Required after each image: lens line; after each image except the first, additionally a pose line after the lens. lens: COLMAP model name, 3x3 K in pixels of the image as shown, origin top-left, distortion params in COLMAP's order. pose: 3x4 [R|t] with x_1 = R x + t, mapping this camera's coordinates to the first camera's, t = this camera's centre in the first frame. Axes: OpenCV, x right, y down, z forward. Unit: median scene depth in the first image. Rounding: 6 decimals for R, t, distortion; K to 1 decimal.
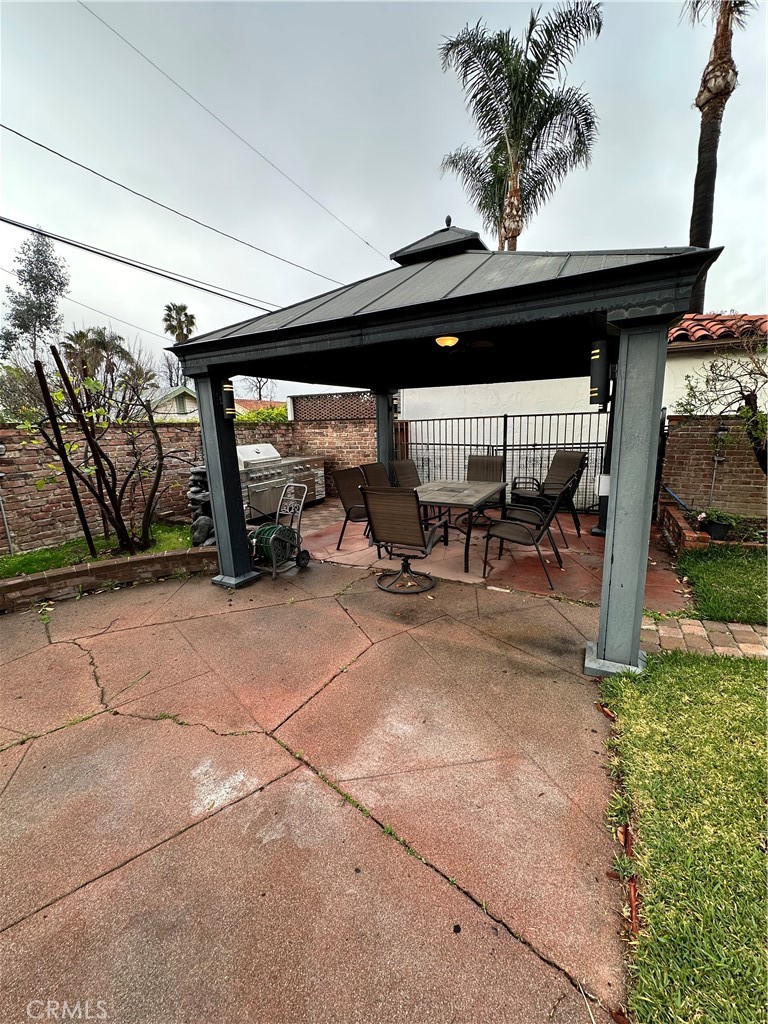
lens RADIAL K [[412.6, 0, 383.8], [0, 412.6, 511.7], [0, 0, 1]] dist [-0.002172, -0.000059]
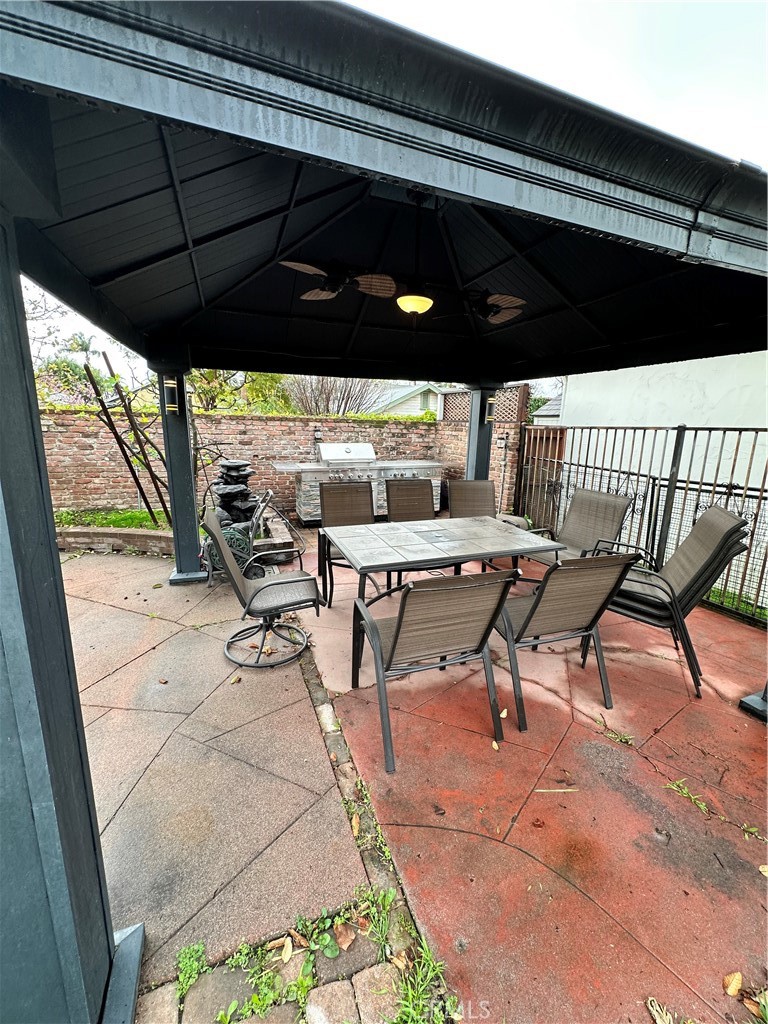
lens RADIAL K [[412.6, 0, 385.6], [0, 412.6, 507.9], [0, 0, 1]] dist [-0.002172, -0.000059]
pose [[0.747487, 0.178312, -0.639897, 0.372199], [-0.180292, 0.981598, 0.062923, -0.088464], [0.639342, 0.068334, 0.765880, 0.324285]]
